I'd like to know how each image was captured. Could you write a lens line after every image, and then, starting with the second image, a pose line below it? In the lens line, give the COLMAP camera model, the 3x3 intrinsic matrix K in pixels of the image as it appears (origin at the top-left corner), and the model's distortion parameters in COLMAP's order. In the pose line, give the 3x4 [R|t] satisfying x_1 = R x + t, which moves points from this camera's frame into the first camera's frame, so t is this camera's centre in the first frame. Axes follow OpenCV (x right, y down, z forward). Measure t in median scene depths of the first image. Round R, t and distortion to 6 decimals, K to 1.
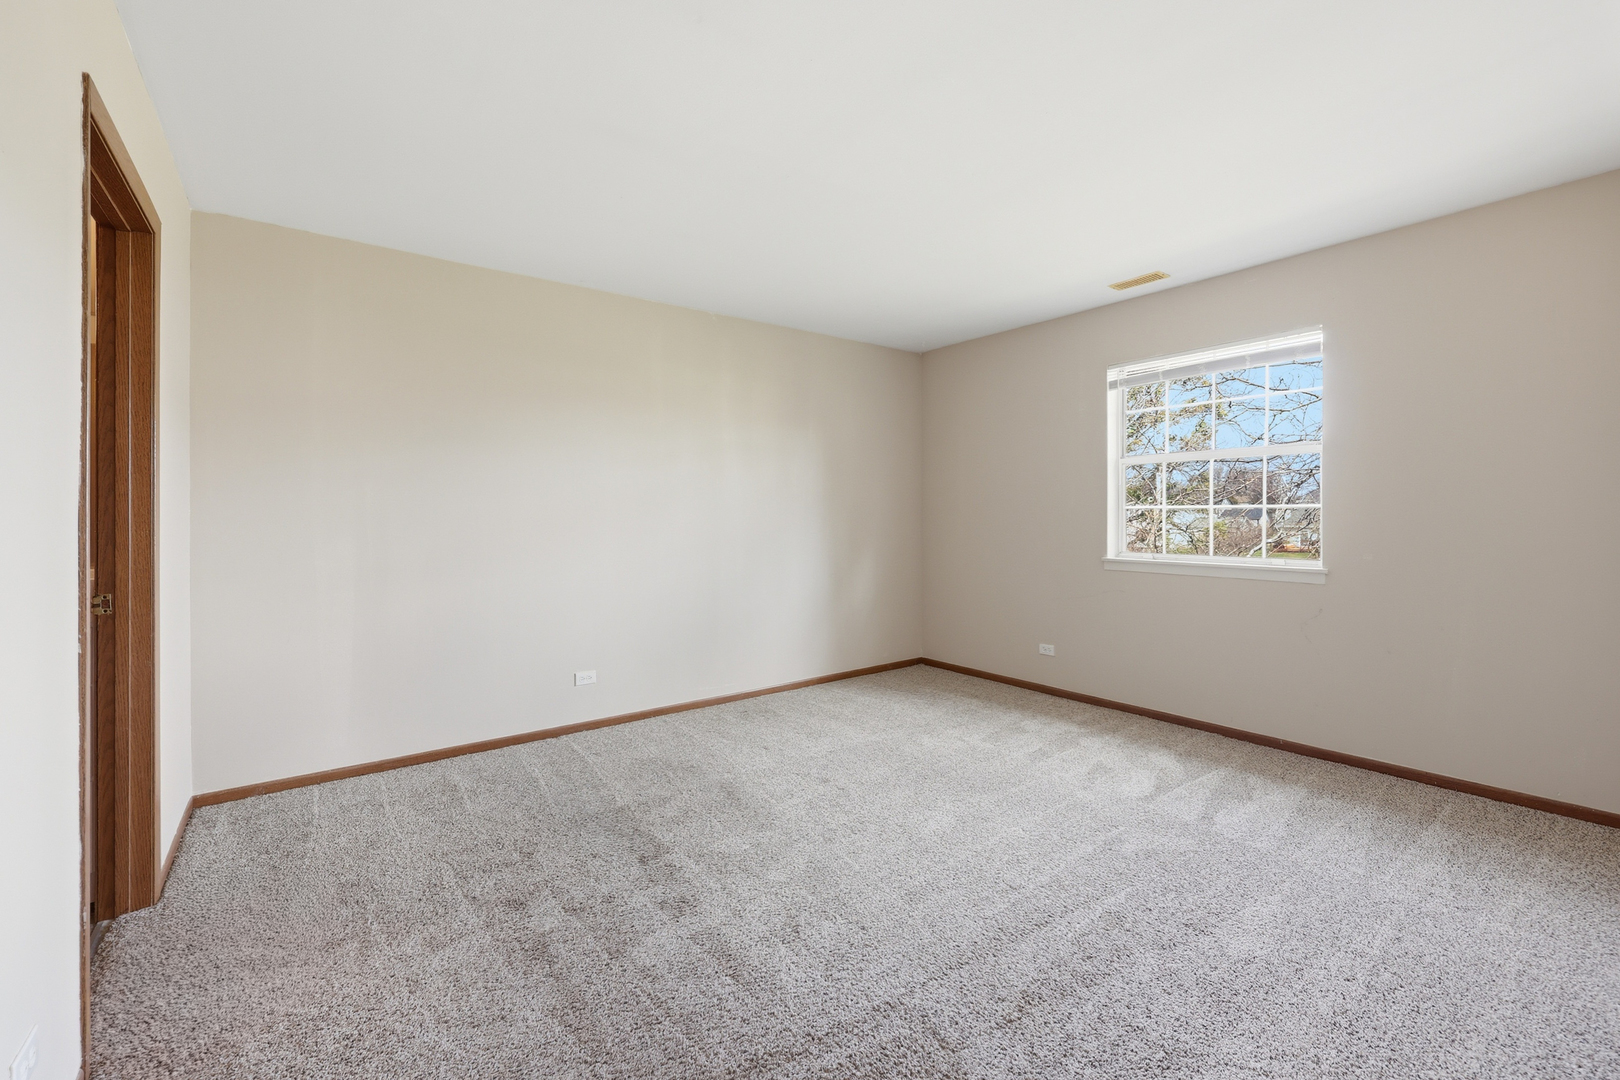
lens RADIAL K [[651.3, 0, 811.5], [0, 651.3, 517.5], [0, 0, 1]] dist [-0.003758, 0.000267]
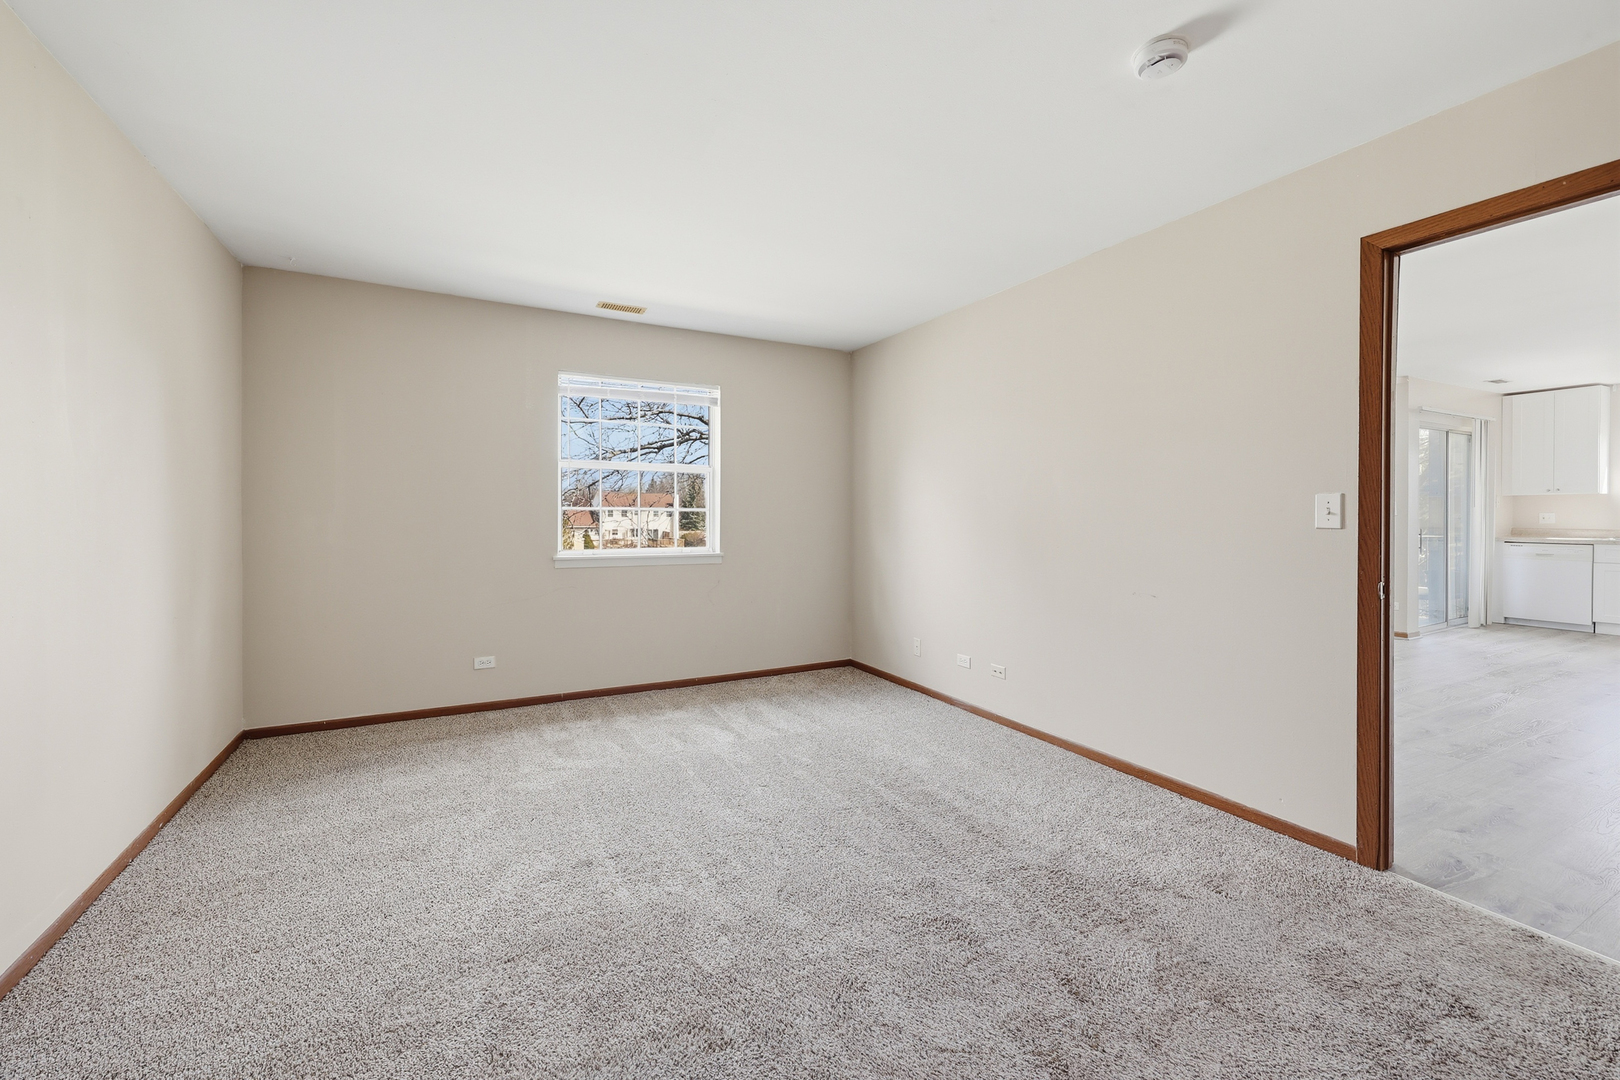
lens RADIAL K [[654.0, 0, 786.8], [0, 654.0, 518.8], [0, 0, 1]] dist [-0.001770, -0.000096]
pose [[0.174333, 0.001184, 0.984686, -0.625186], [-0.004205, 0.999991, -0.000458, 0.001711], [-0.984678, -0.004061, 0.174336, 0.577245]]
